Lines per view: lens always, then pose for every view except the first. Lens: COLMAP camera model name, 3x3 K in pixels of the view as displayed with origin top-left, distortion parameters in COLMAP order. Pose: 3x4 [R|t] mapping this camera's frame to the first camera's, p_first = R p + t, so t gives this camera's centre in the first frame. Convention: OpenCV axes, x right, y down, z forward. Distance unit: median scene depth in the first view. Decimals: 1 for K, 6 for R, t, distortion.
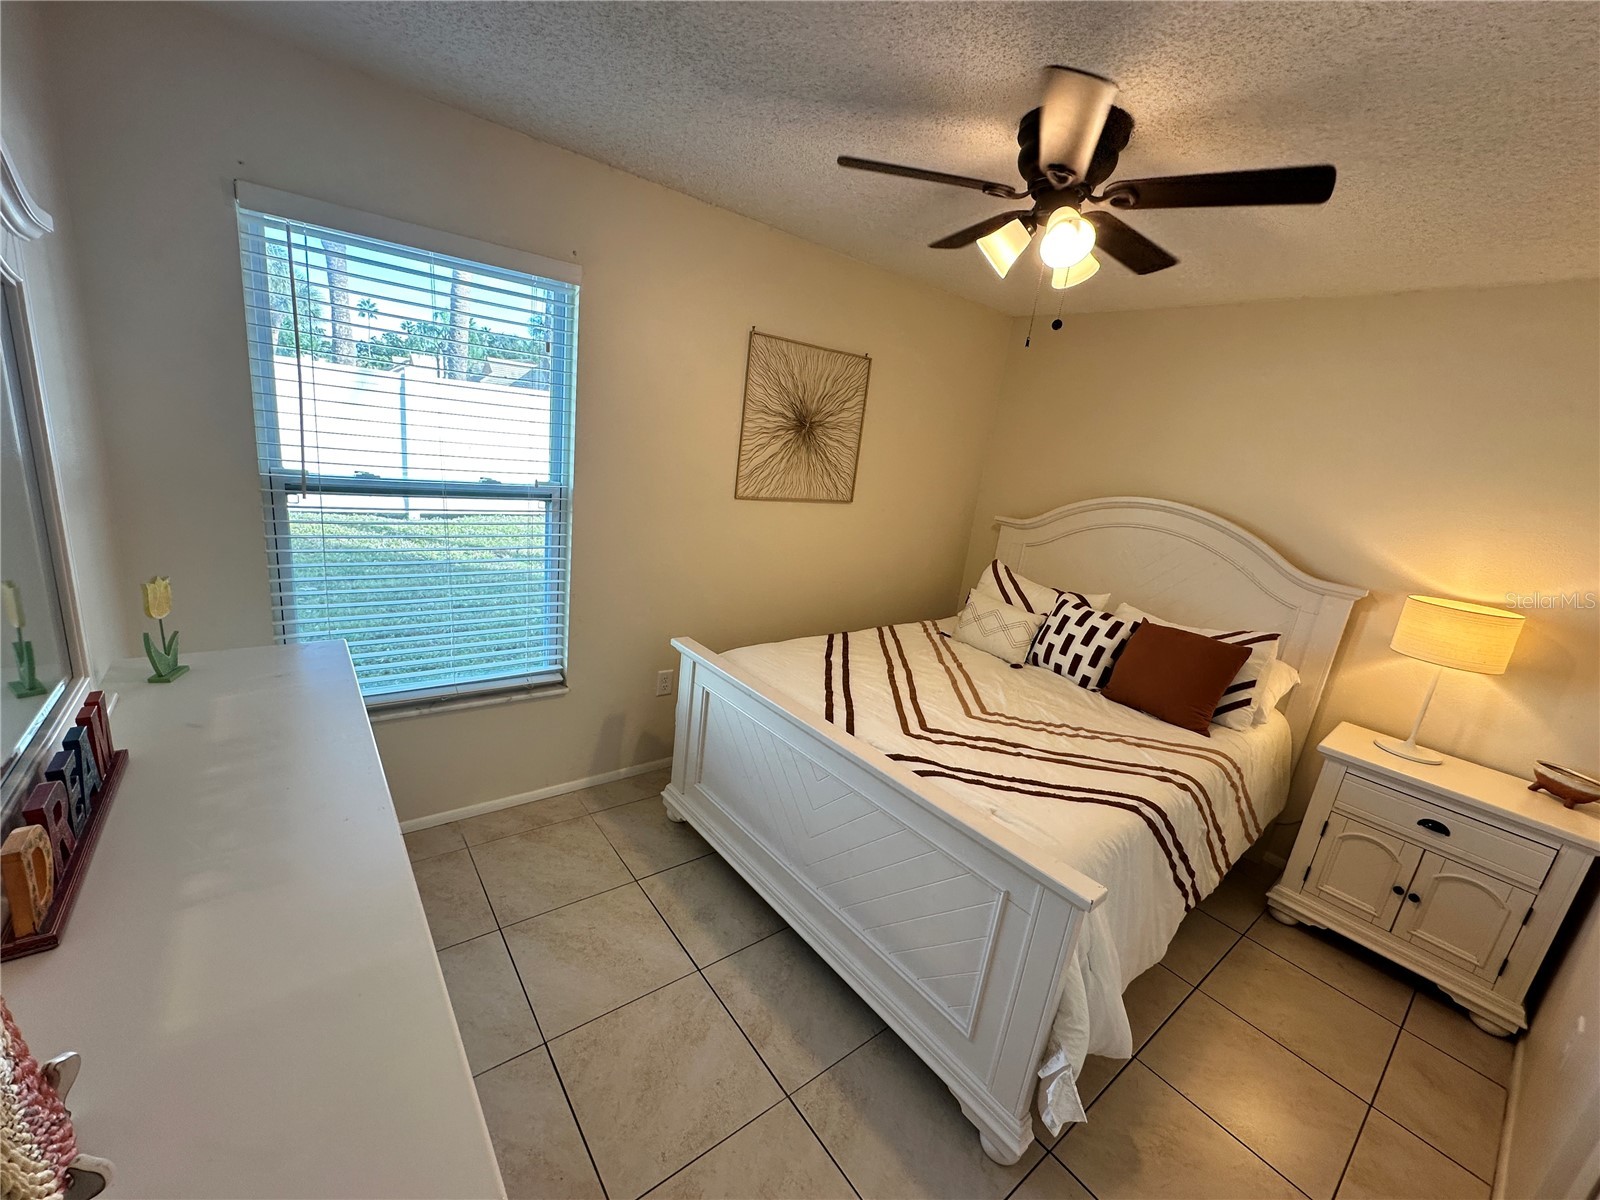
lens RADIAL K [[635.3, 0, 798.4], [0, 635.3, 599.3], [0, 0, 1]] dist [-0.000316, 0.000093]
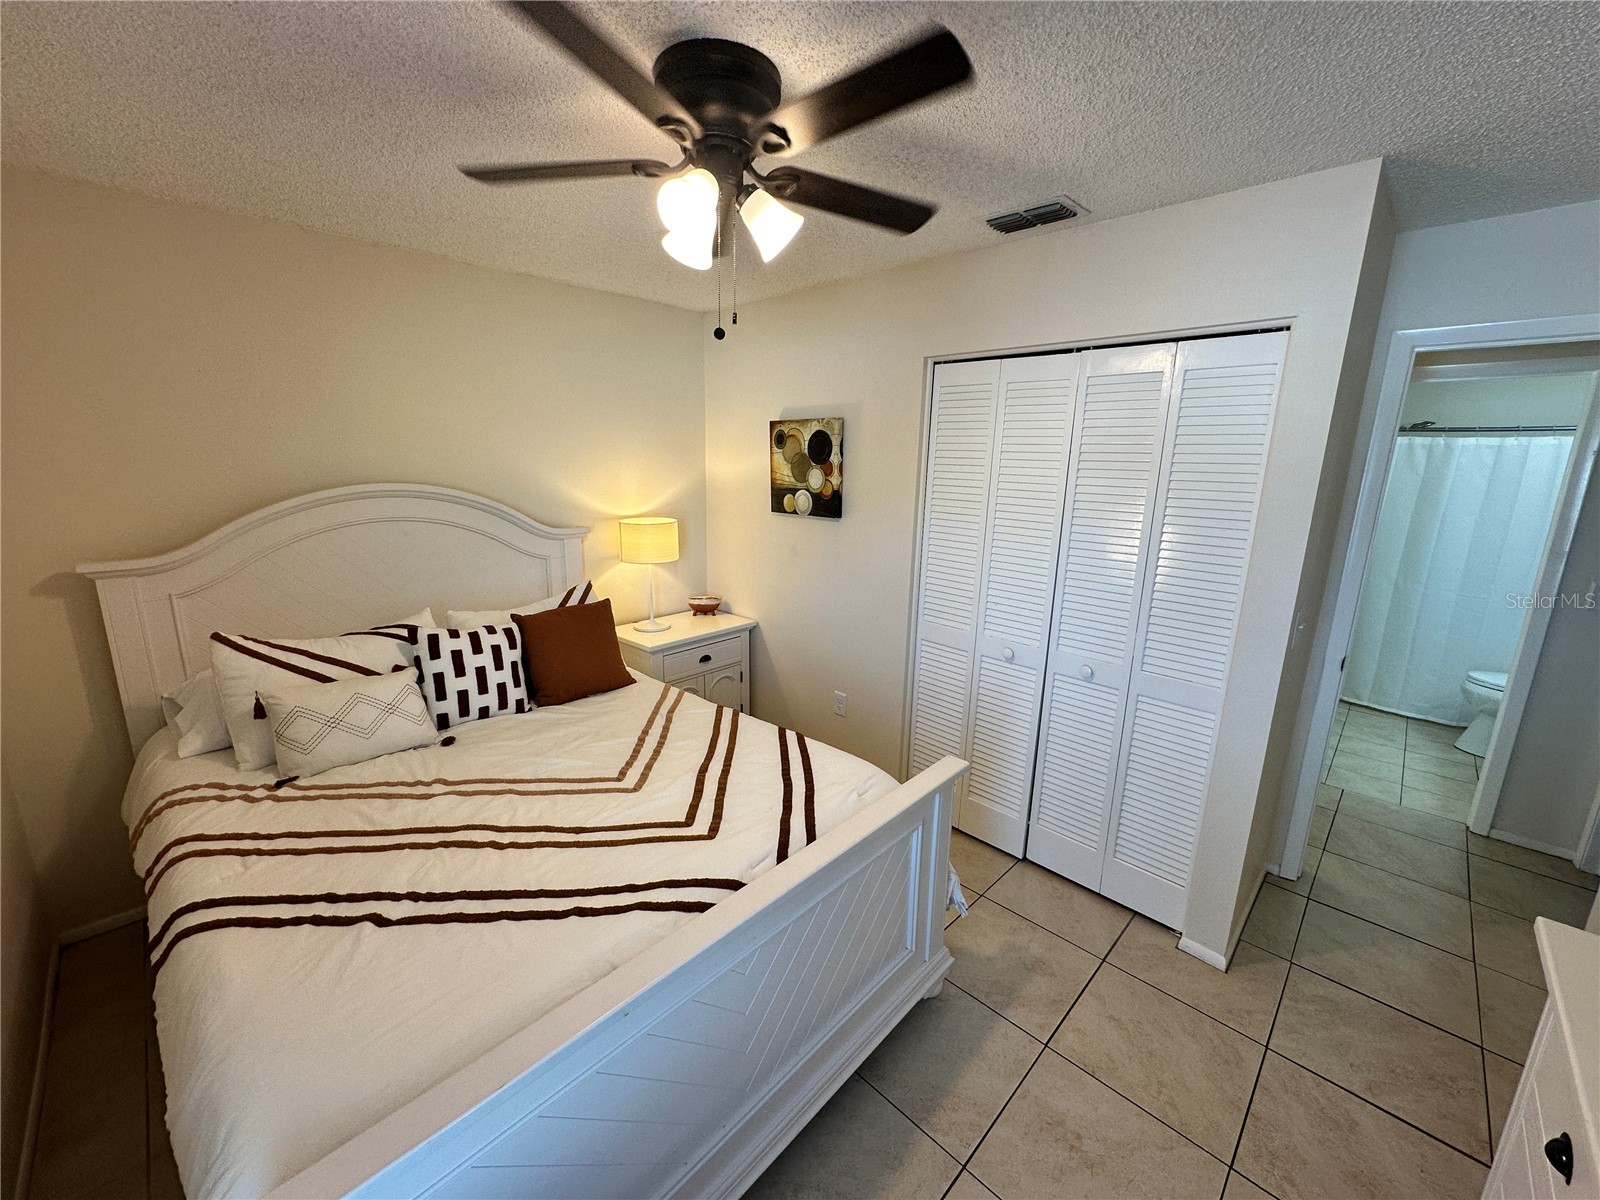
lens RADIAL K [[635.3, 0, 798.4], [0, 635.3, 599.3], [0, 0, 1]] dist [-0.000316, 0.000093]
pose [[-0.117756, -0.341245, 0.932569, -0.347687], [0.217896, 0.907338, 0.359526, -0.229757], [-0.968842, 0.245539, -0.032488, 0.631778]]
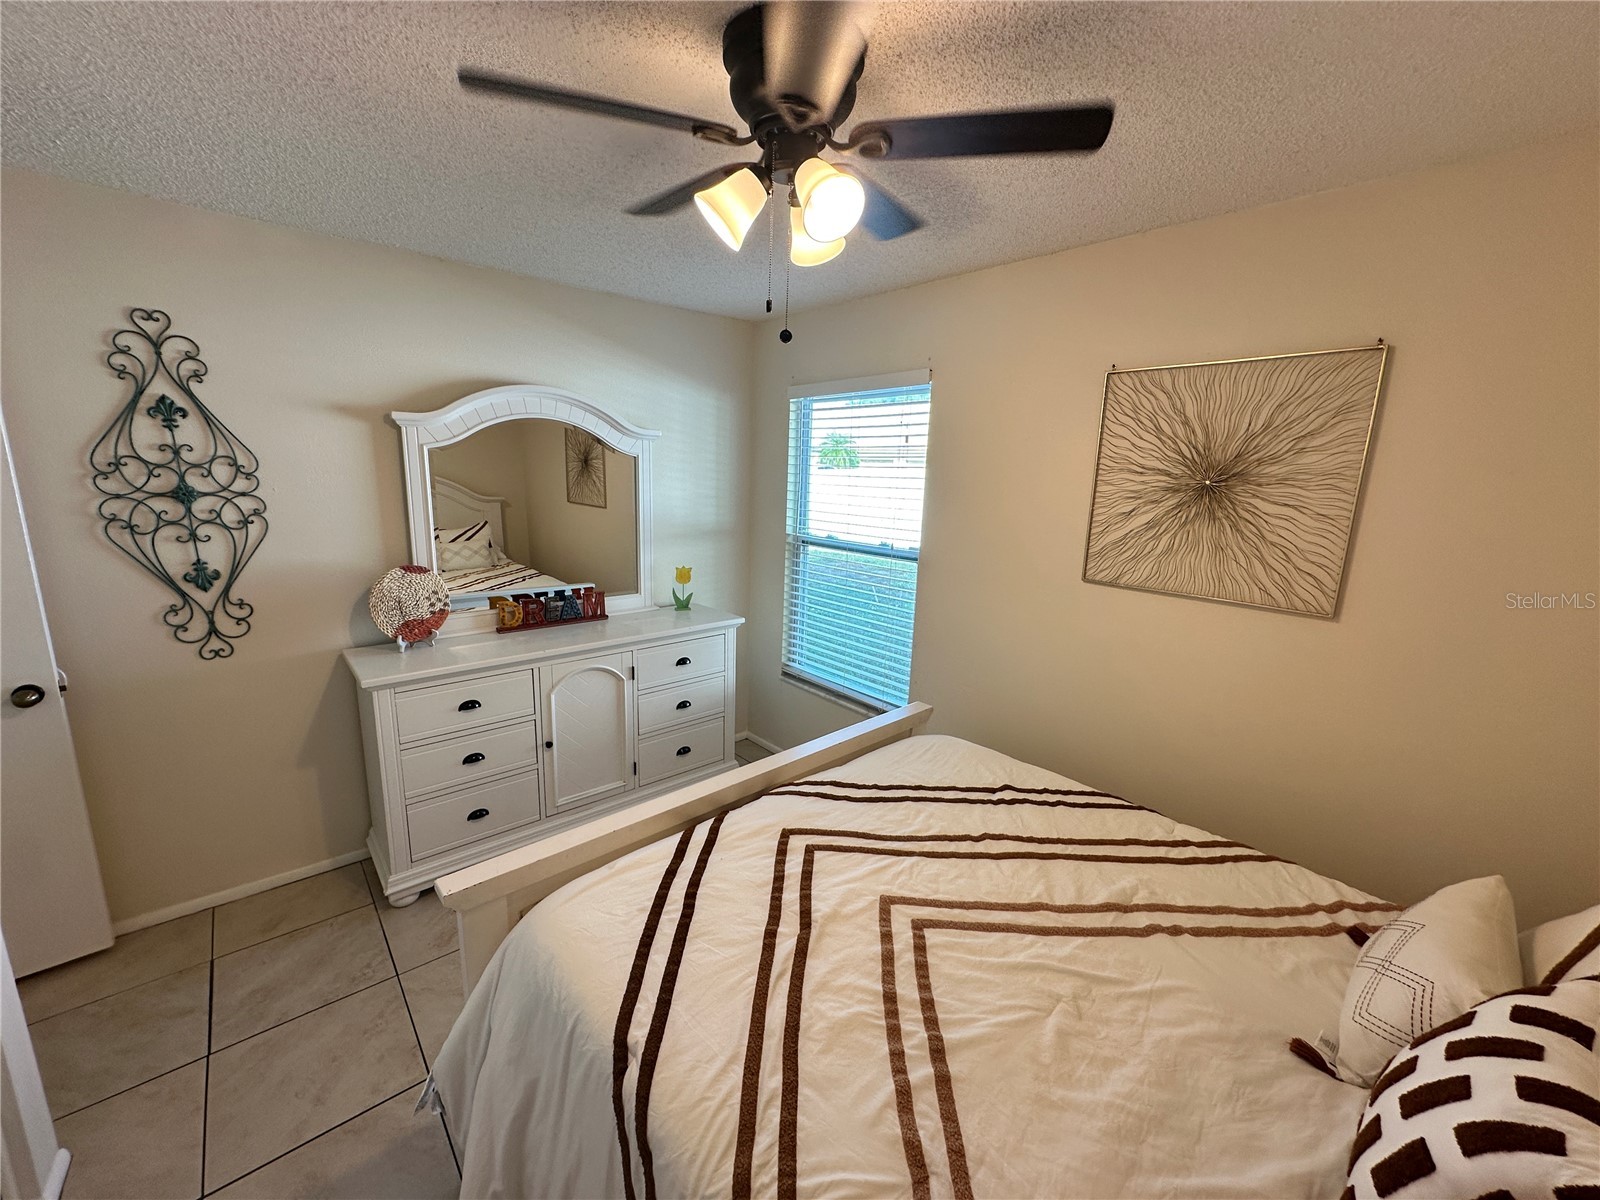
lens RADIAL K [[636.2, 0, 800.0], [0, 636.2, 600.0], [0, 0, 1]] dist [-0.011431, 0.000106]
pose [[0.055041, 0.087038, -0.994683, 0.712509], [-0.273429, 0.959427, 0.068823, -0.101227], [0.960316, 0.268188, 0.076606, 0.650036]]
